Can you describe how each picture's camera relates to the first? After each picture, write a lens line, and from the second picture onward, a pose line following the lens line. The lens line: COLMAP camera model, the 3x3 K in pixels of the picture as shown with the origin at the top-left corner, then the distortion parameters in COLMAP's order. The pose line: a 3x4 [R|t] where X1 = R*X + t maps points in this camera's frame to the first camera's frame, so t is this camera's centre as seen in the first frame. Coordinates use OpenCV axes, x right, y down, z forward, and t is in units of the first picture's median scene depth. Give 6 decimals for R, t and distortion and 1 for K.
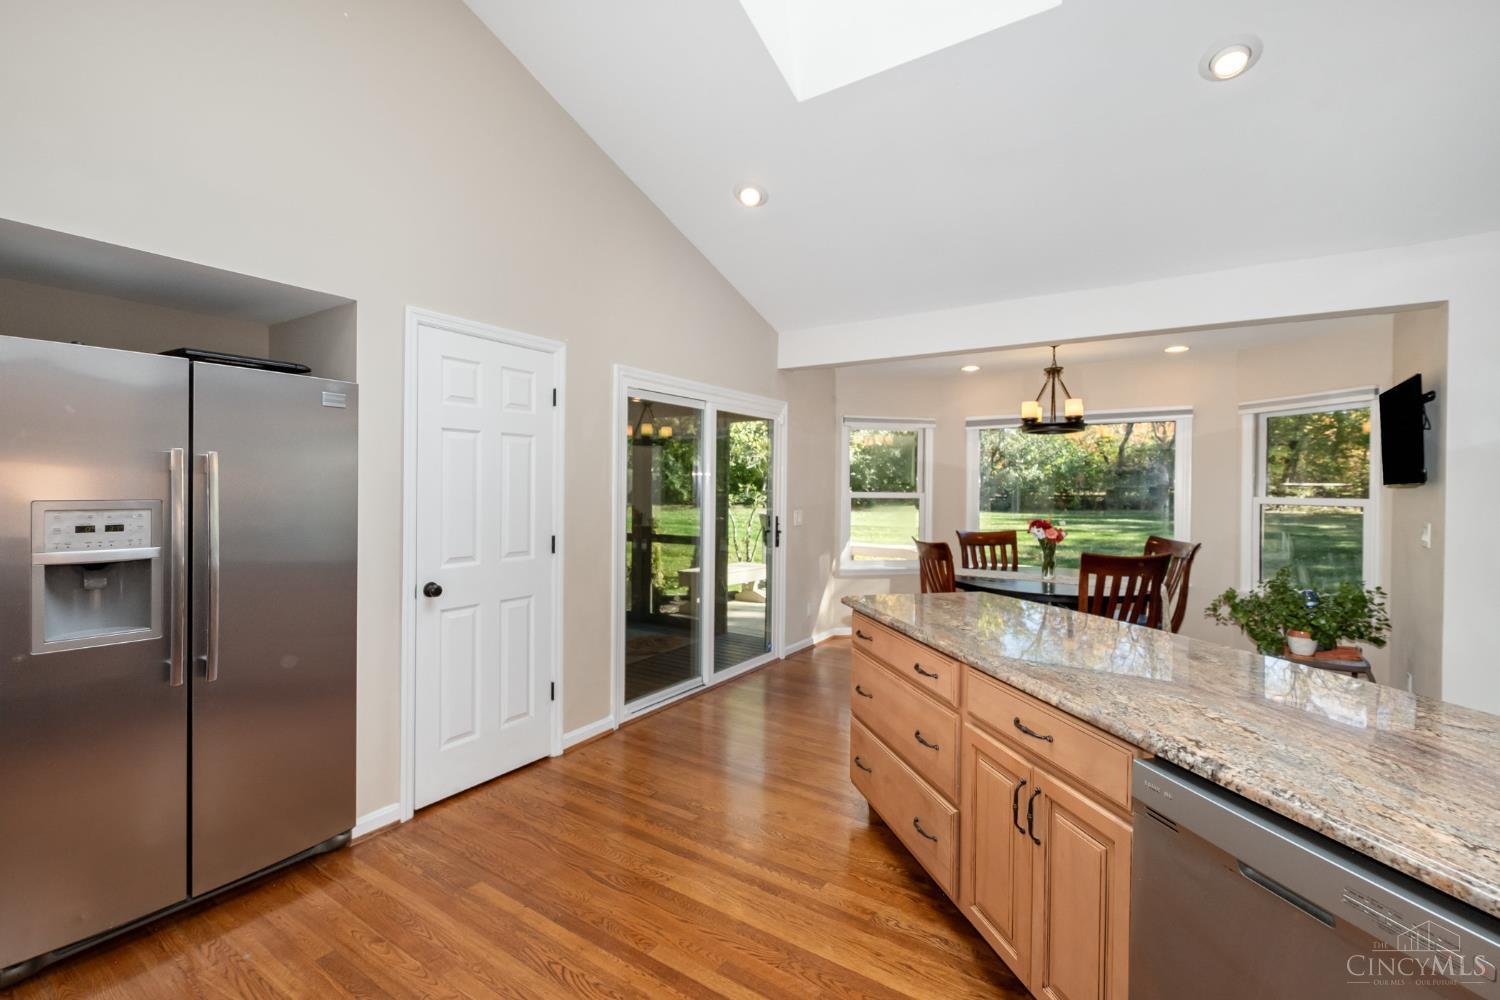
lens RADIAL K [[665.4, 0, 748.6], [0, 665.4, 489.9], [0, 0, 1]] dist [-0.002994, -0.000064]
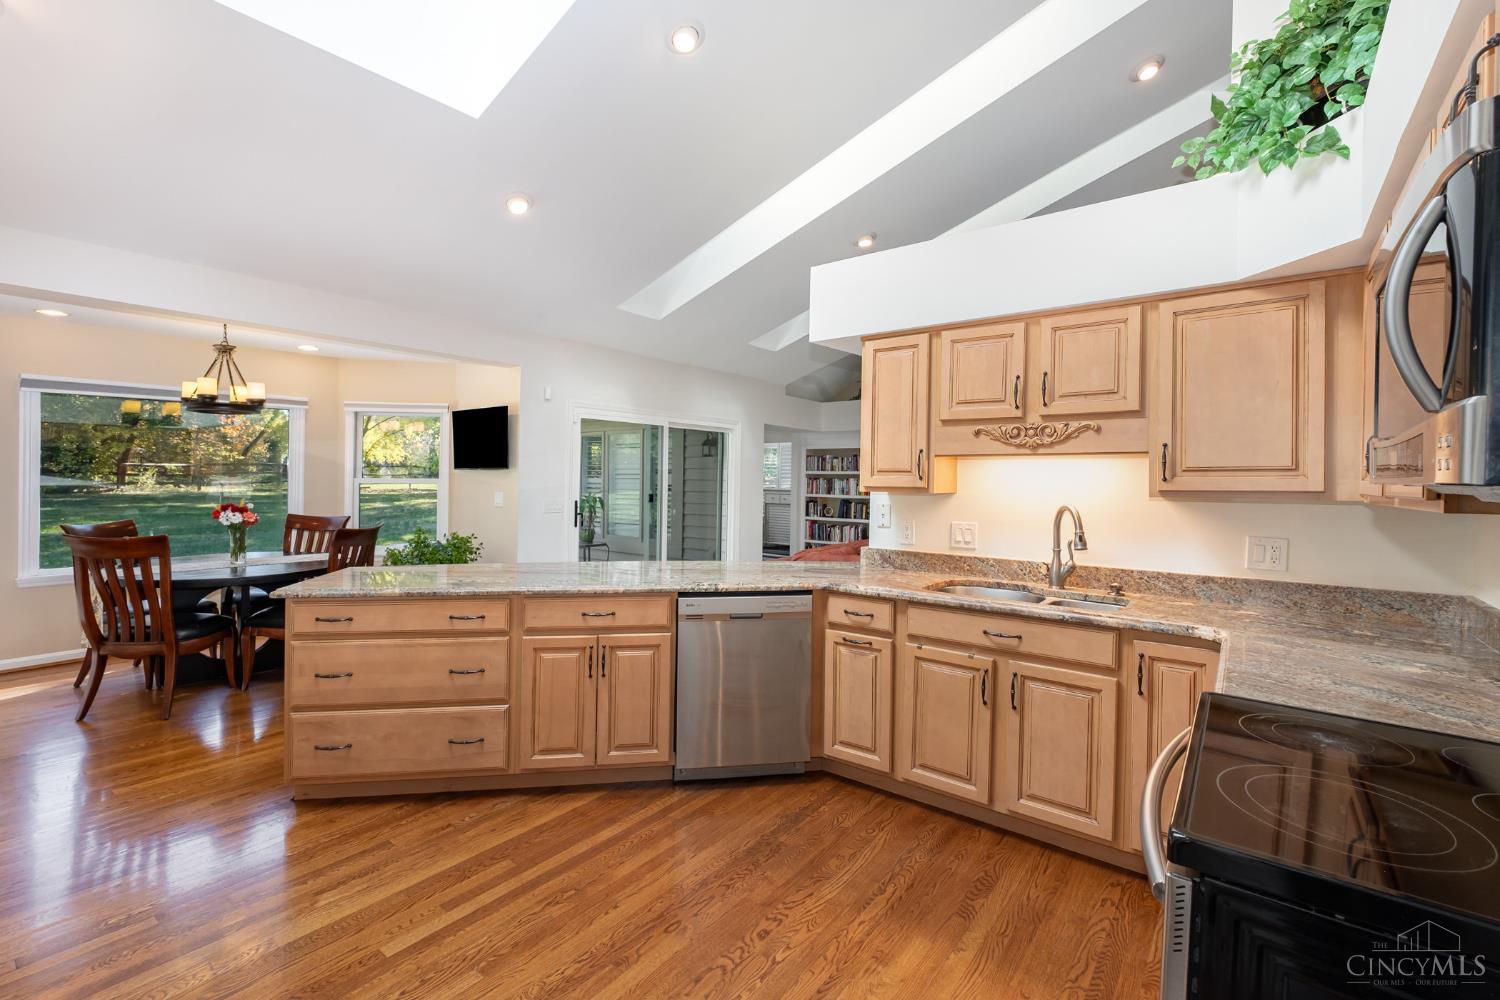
lens RADIAL K [[665.4, 0, 748.8], [0, 665.4, 492.3], [0, 0, 1]] dist [-0.002994, -0.000064]
pose [[0.071458, -0.028385, 0.997040, -0.475289], [-0.004638, 0.999575, 0.028789, -0.002882], [-0.997433, -0.006682, 0.071296, 0.184104]]
